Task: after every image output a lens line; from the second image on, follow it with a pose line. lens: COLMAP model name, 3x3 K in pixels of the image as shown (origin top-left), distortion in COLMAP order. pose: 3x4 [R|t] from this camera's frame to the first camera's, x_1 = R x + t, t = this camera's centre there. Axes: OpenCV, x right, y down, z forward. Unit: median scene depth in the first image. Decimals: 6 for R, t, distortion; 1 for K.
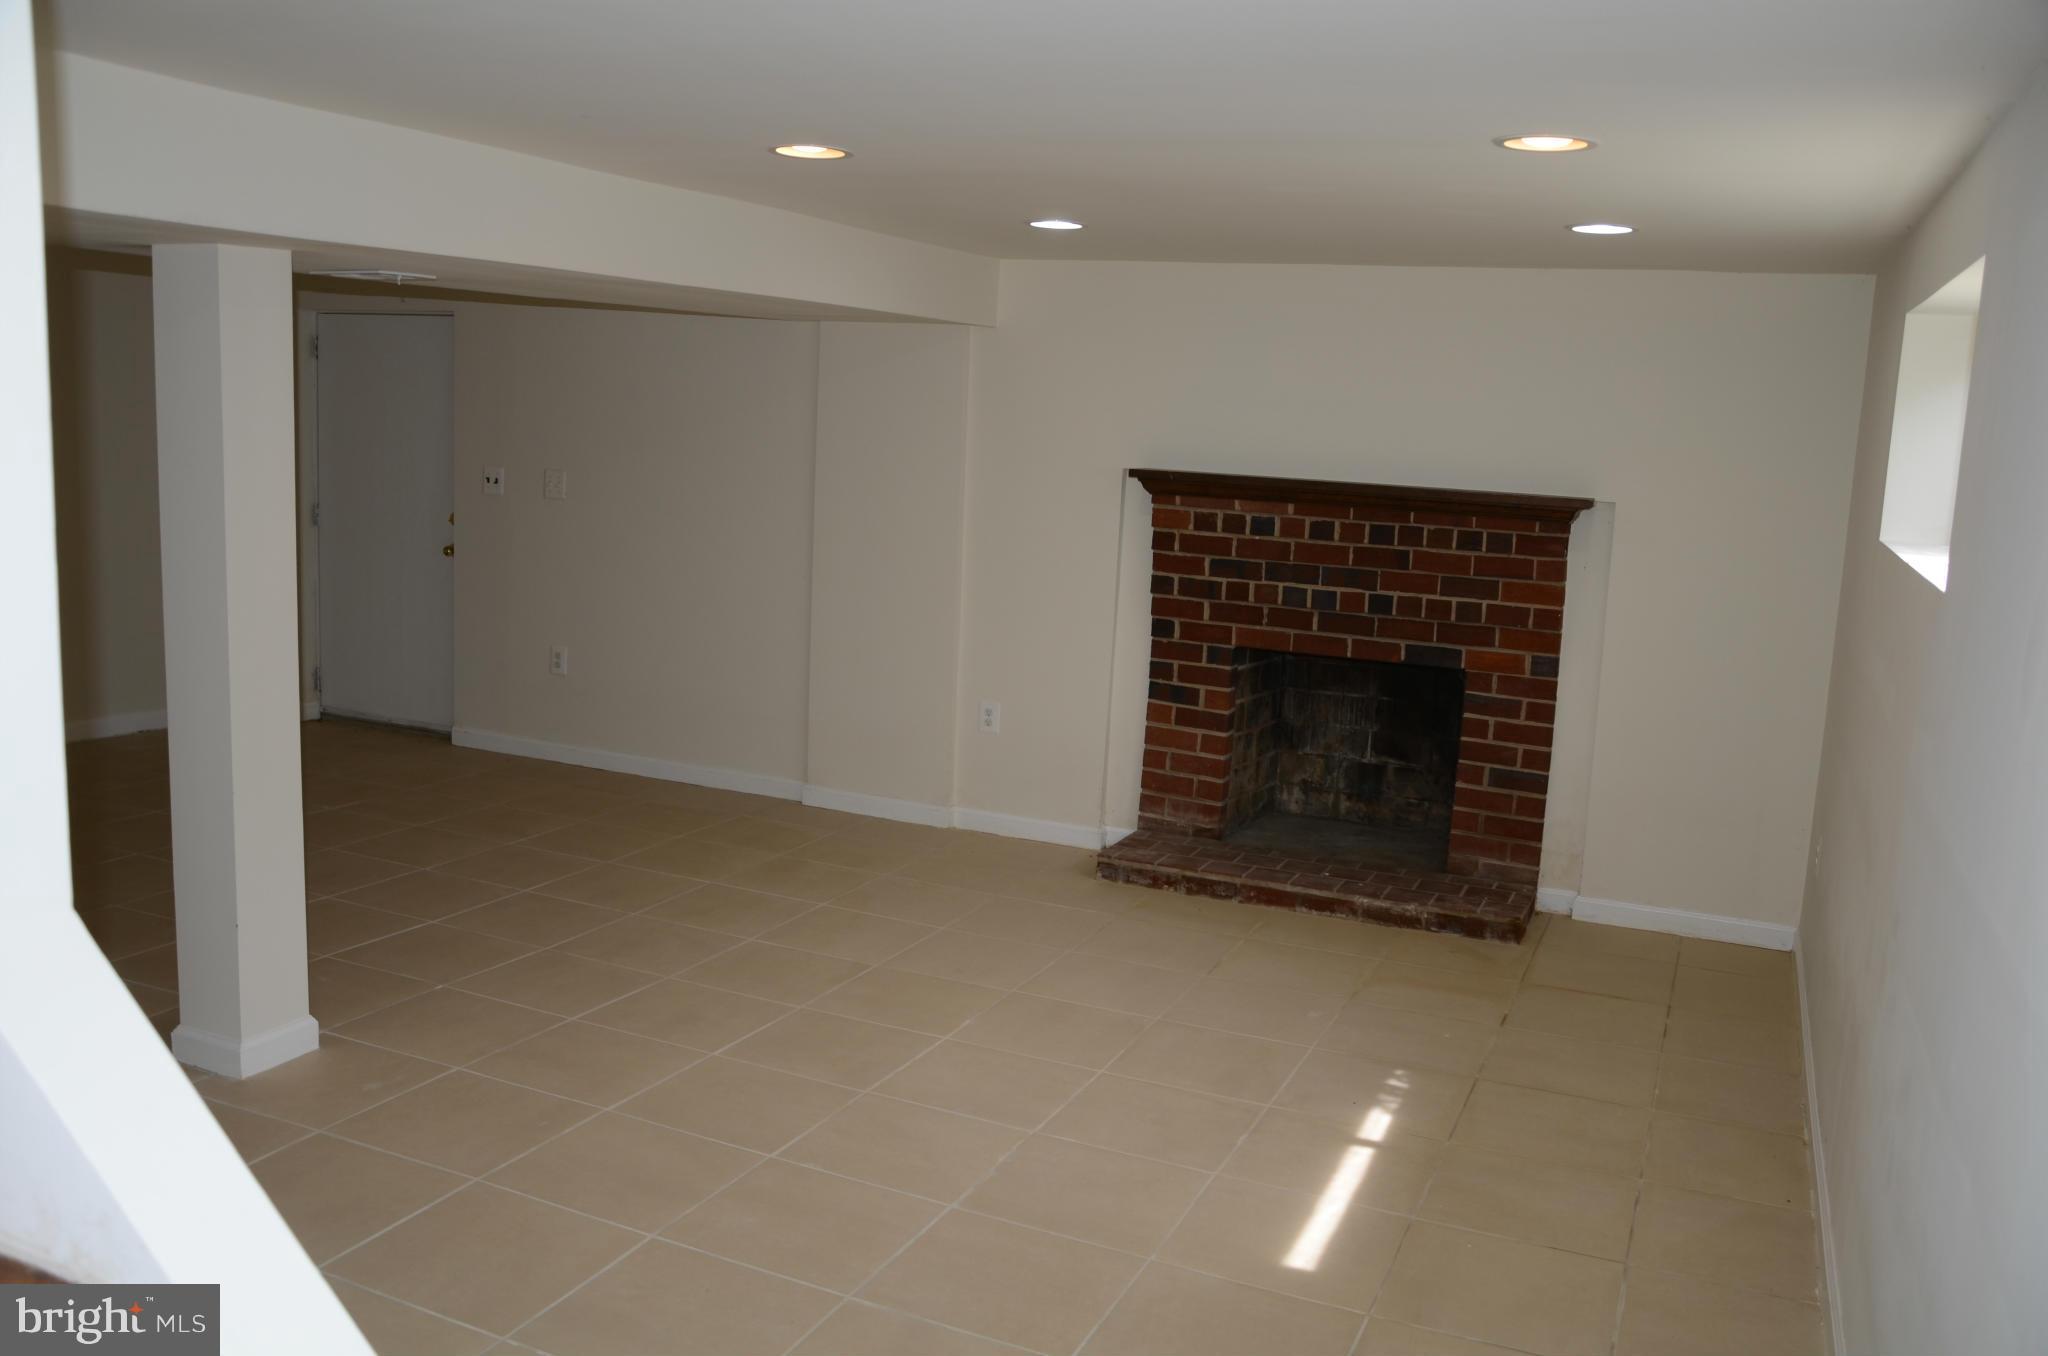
lens RADIAL K [[1738.9, 0, 1024.0], [0, 1738.9, 678.0], [0, 0, 1]] dist [-0.075264, 0.008253]
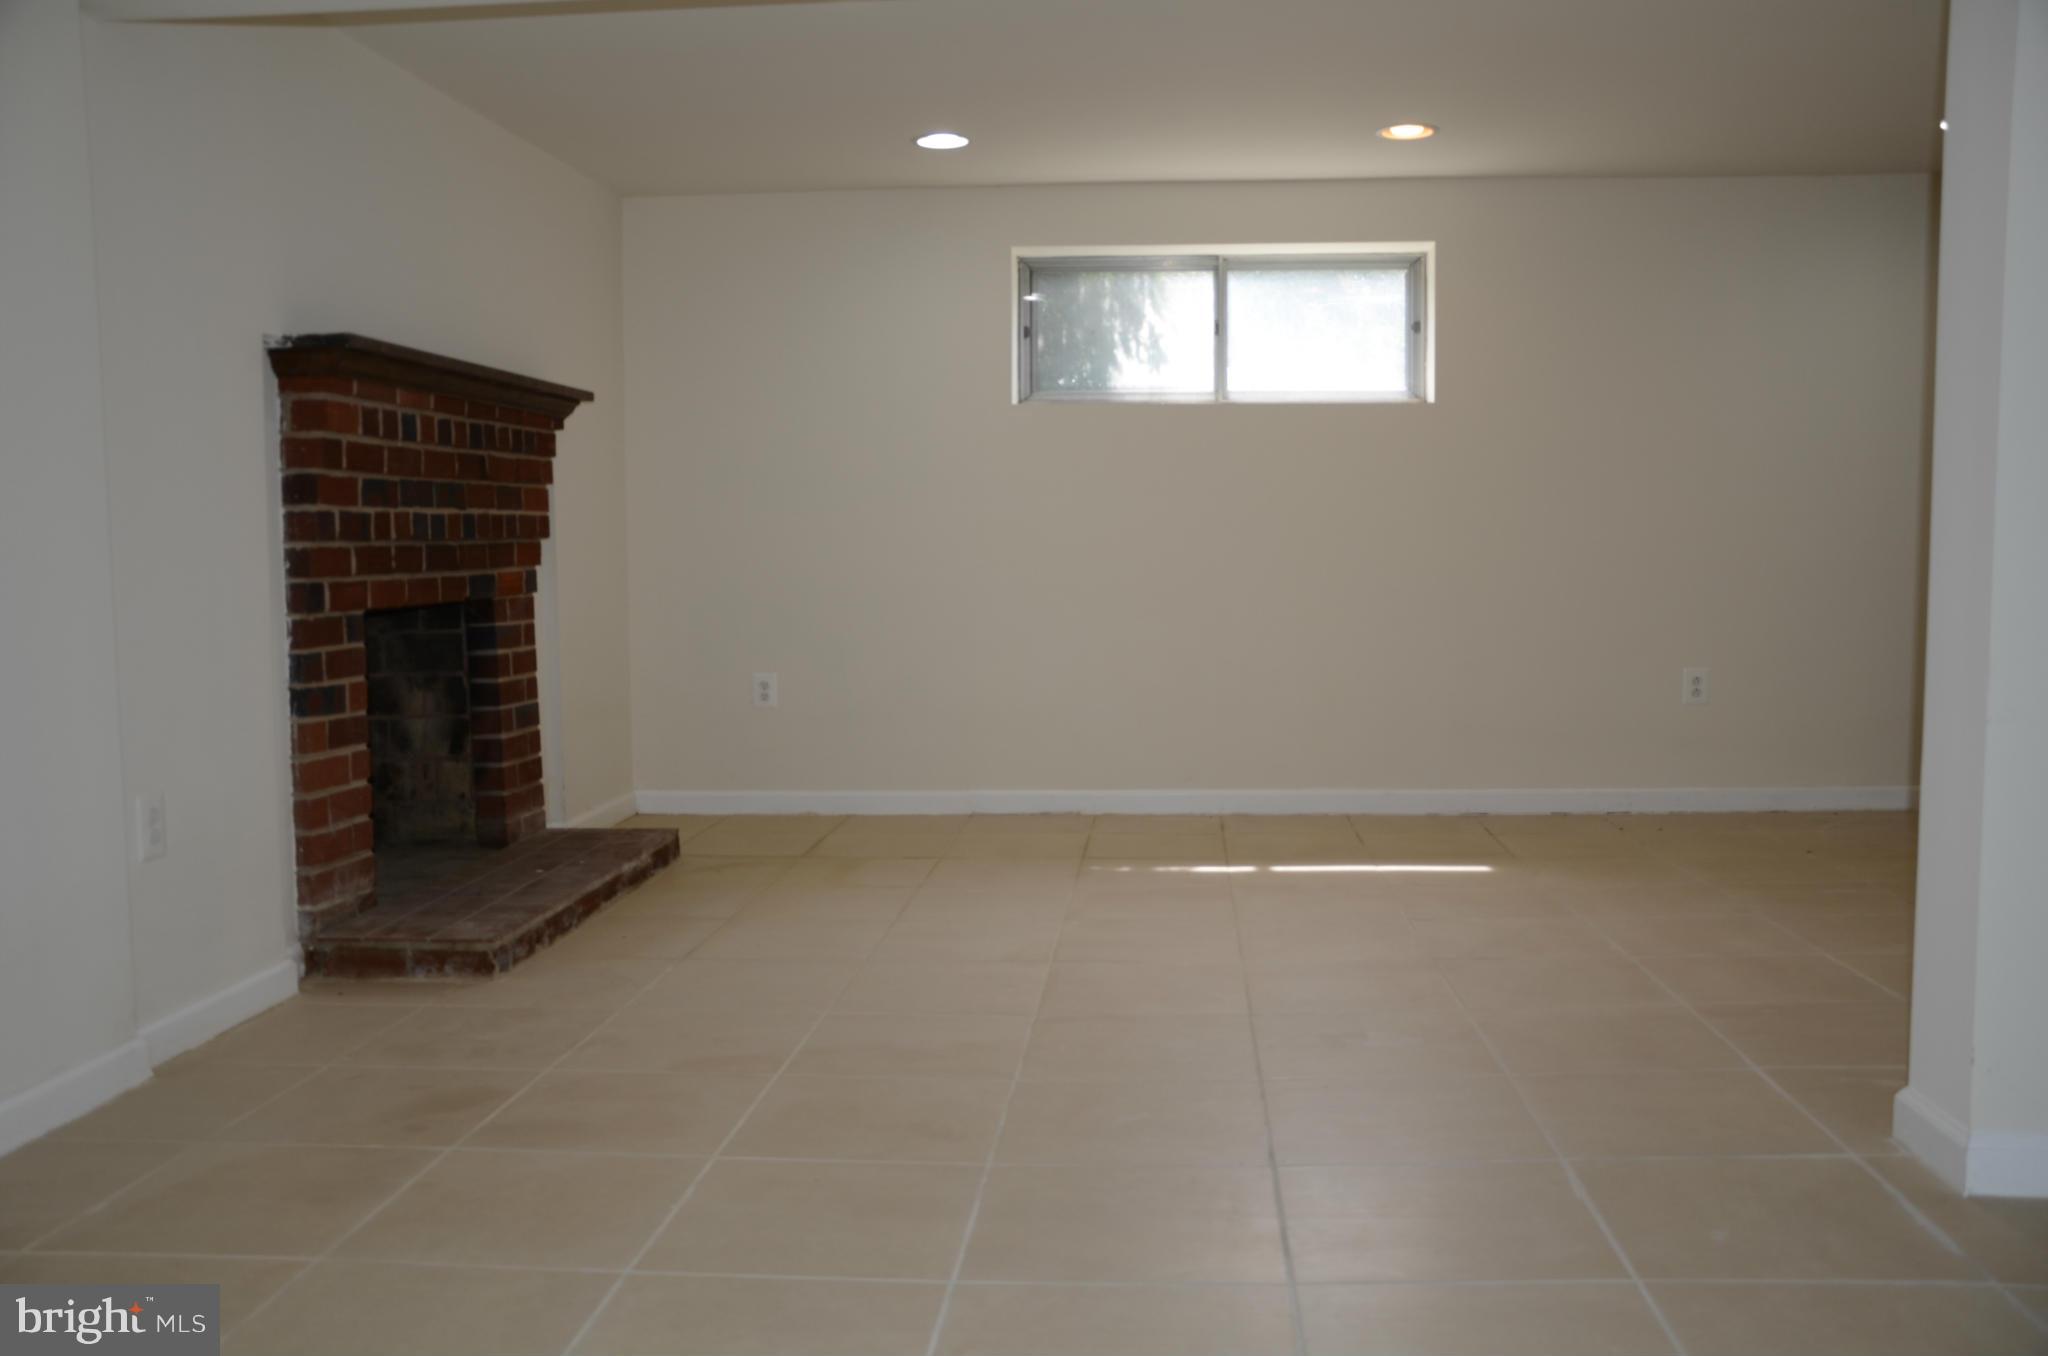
lens RADIAL K [[1738.9, 0, 1024.0], [0, 1738.9, 678.0], [0, 0, 1]] dist [-0.075264, 0.008253]
pose [[-0.291200, -0.123917, 0.948603, -0.603172], [0.144978, 0.974407, 0.171793, -0.071912], [-0.945613, 0.187552, -0.265782, 0.966274]]
